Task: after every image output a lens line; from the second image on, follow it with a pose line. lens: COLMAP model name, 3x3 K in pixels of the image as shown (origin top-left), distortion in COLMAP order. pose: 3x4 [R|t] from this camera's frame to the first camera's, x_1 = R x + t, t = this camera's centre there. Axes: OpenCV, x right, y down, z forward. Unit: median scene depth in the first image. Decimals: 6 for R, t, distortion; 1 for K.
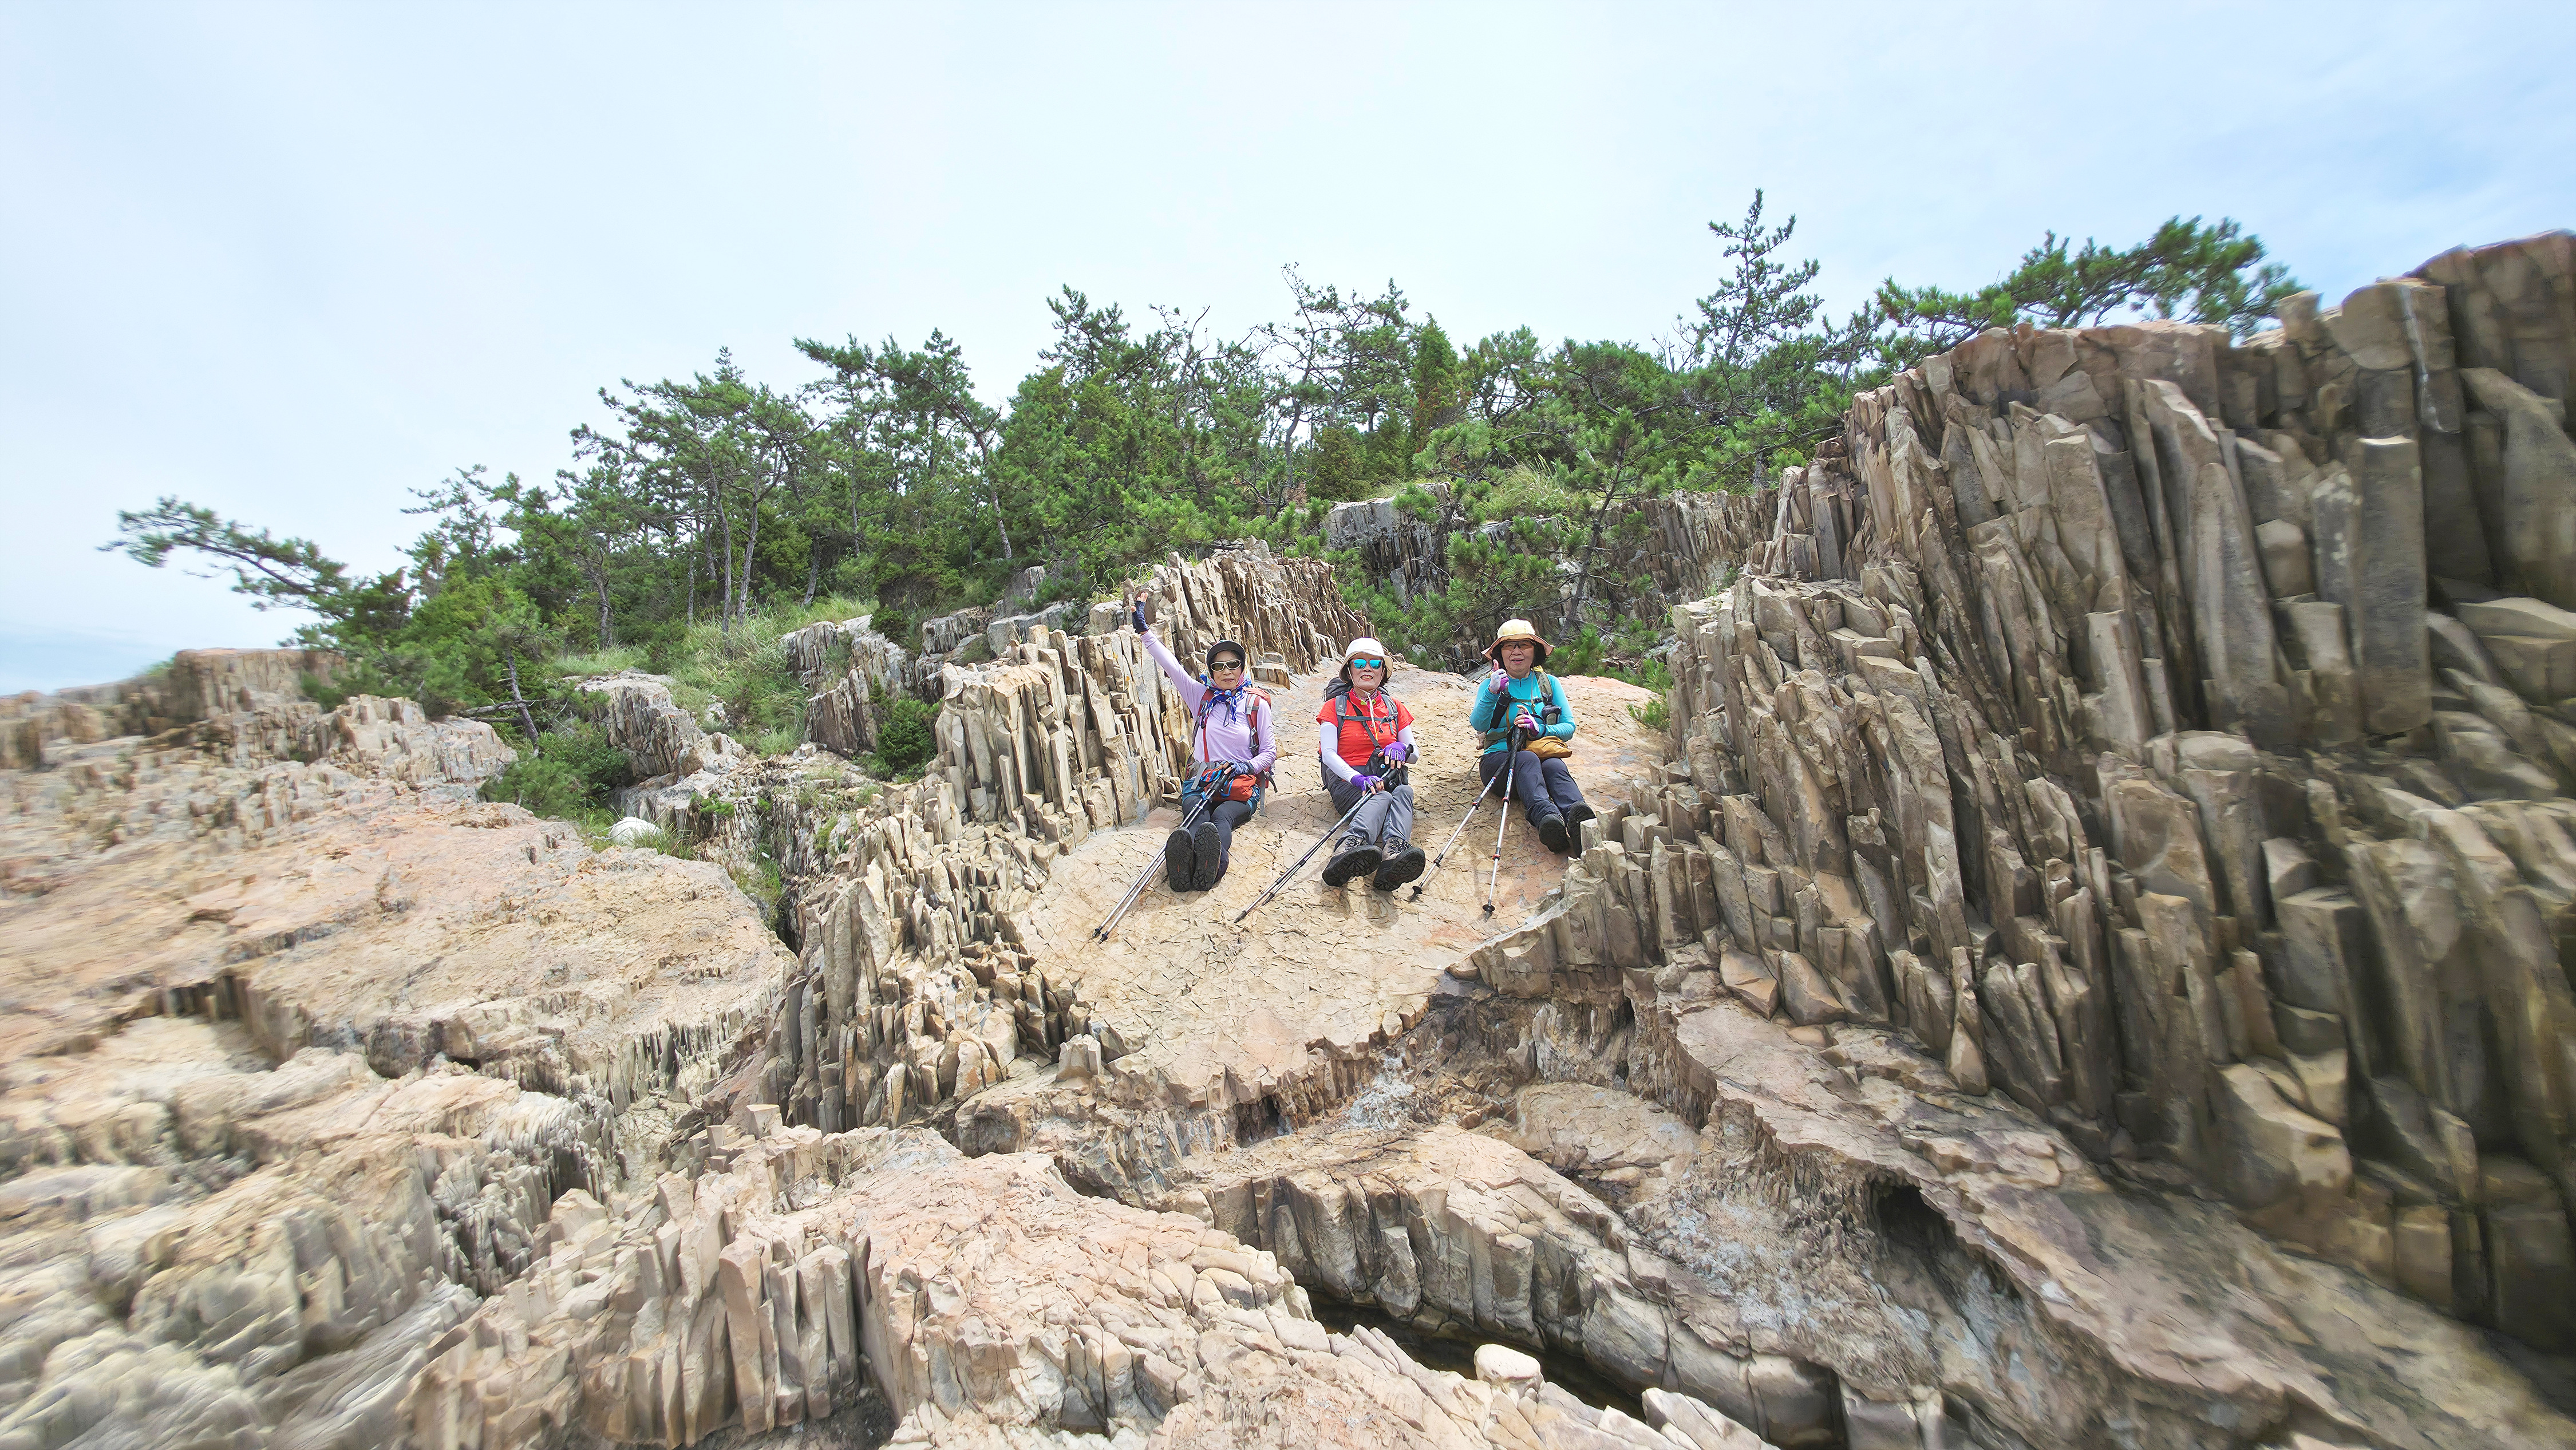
lens RADIAL K [[1060.4, 0, 1295.3], [0, 1060.4, 720.0], [0, 0, 1]] dist [0.002760, -0.000282]
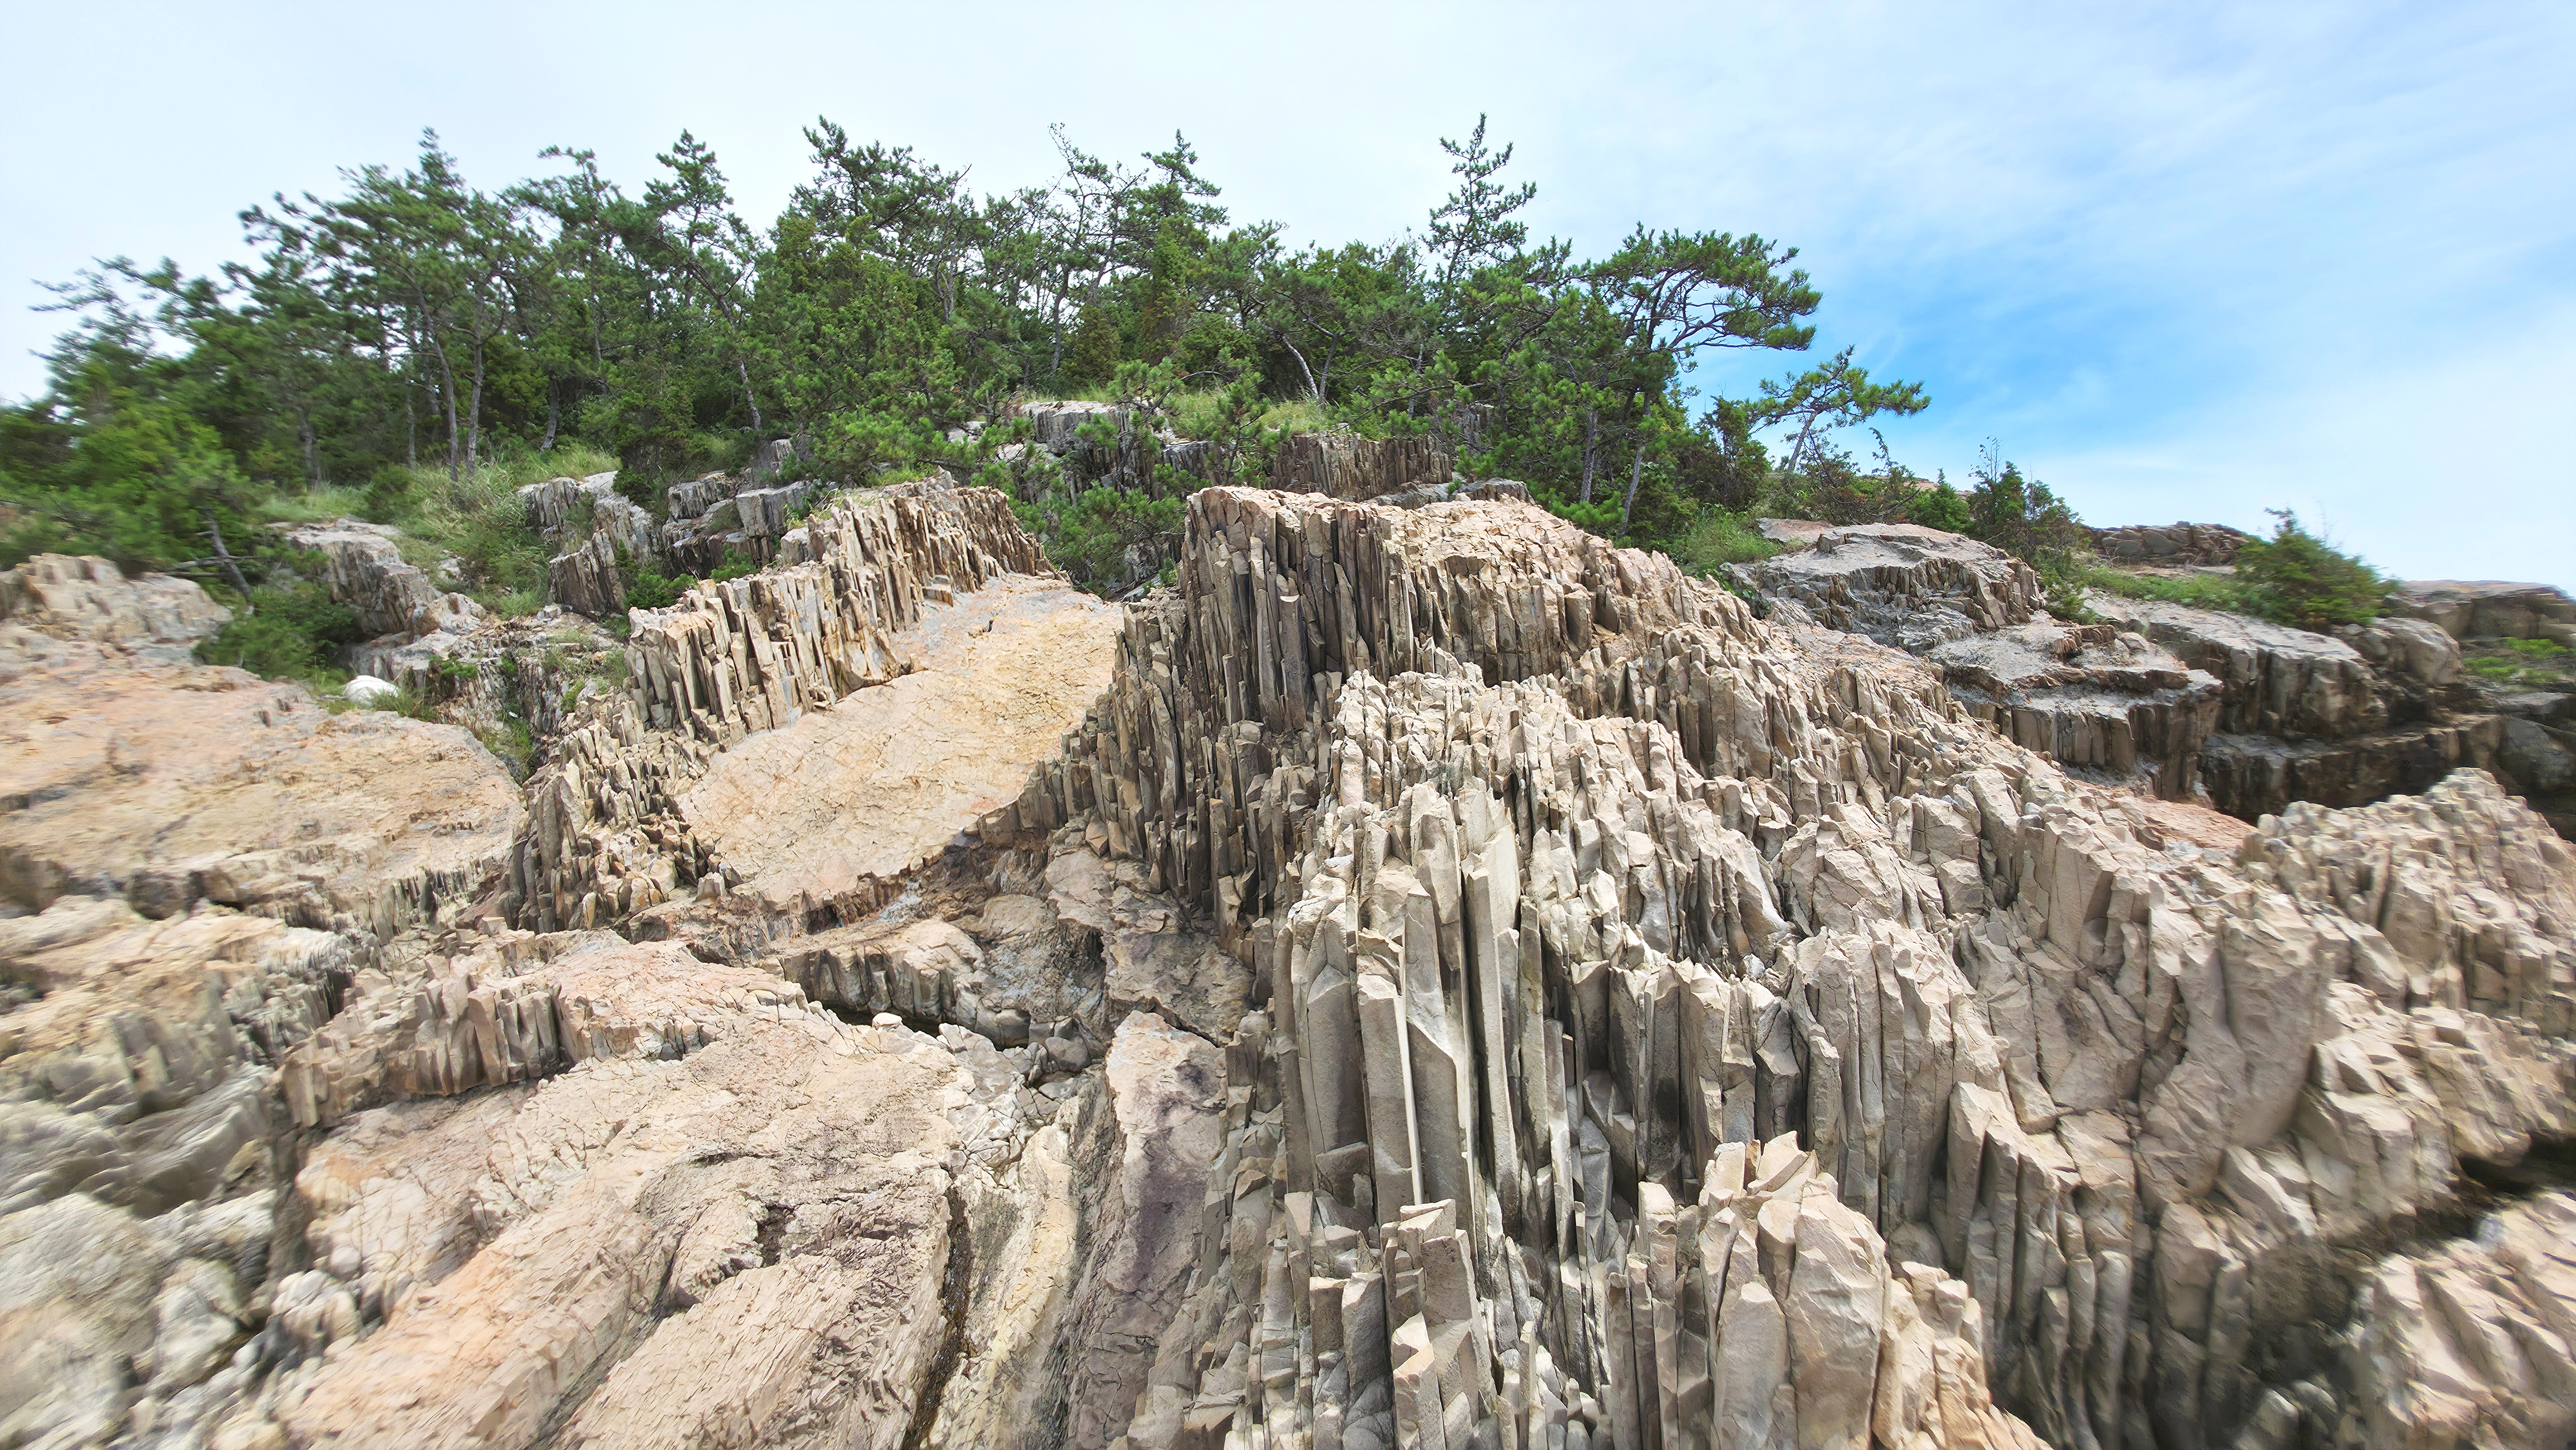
lens RADIAL K [[1029.8, 0, 1278.3], [0, 1029.8, 725.5], [0, 0, 1]] dist [0.002591, -0.000421]
pose [[0.985417, 0.007414, 0.169995, 0.271724], [-0.032783, 0.988605, 0.146918, -0.131768], [-0.166969, -0.150349, 0.974431, -0.458215]]
